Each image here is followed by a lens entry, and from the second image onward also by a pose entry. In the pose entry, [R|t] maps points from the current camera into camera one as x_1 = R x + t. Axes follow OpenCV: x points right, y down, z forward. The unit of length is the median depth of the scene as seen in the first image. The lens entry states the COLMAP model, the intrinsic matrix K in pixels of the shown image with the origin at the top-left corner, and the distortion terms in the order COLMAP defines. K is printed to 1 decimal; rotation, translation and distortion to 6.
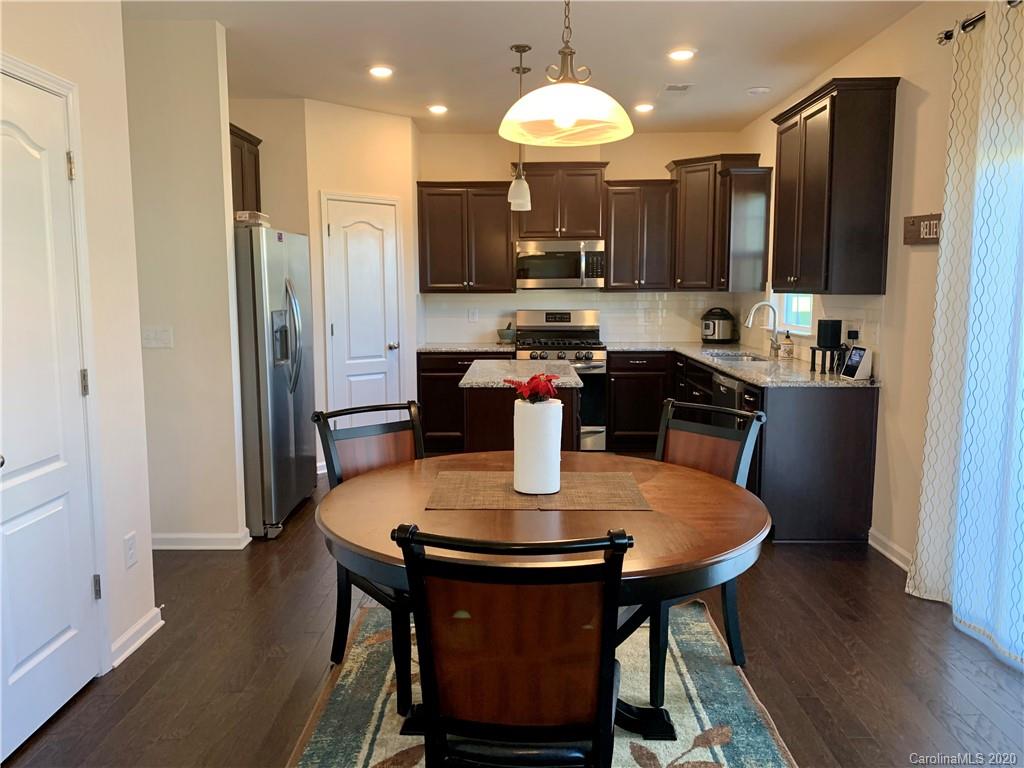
lens RADIAL K [[785.8, 0, 504.7], [0, 785.8, 383.0], [0, 0, 1]] dist [0.036587, -0.035713]
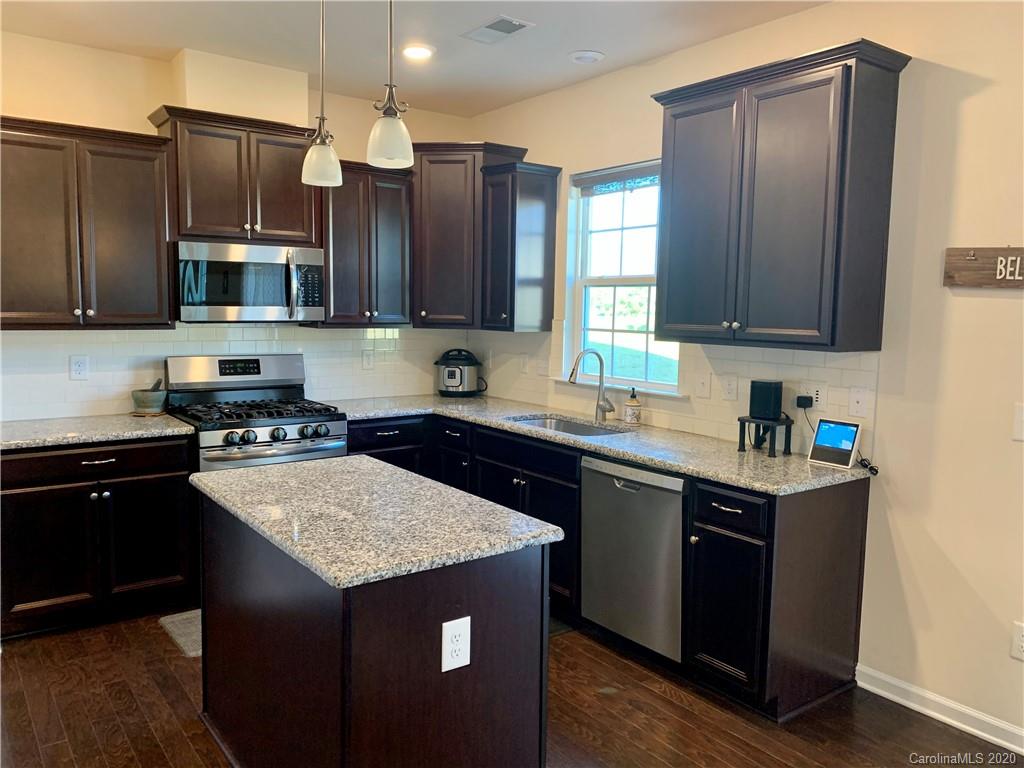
lens RADIAL K [[785.8, 0, 520.9], [0, 785.8, 385.9], [0, 0, 1]] dist [0.036587, -0.035713]
pose [[0.788359, -0.043820, 0.613652, -0.150128], [0.053191, 0.998580, 0.002971, -0.062639], [-0.612911, 0.030298, 0.789571, 0.393160]]
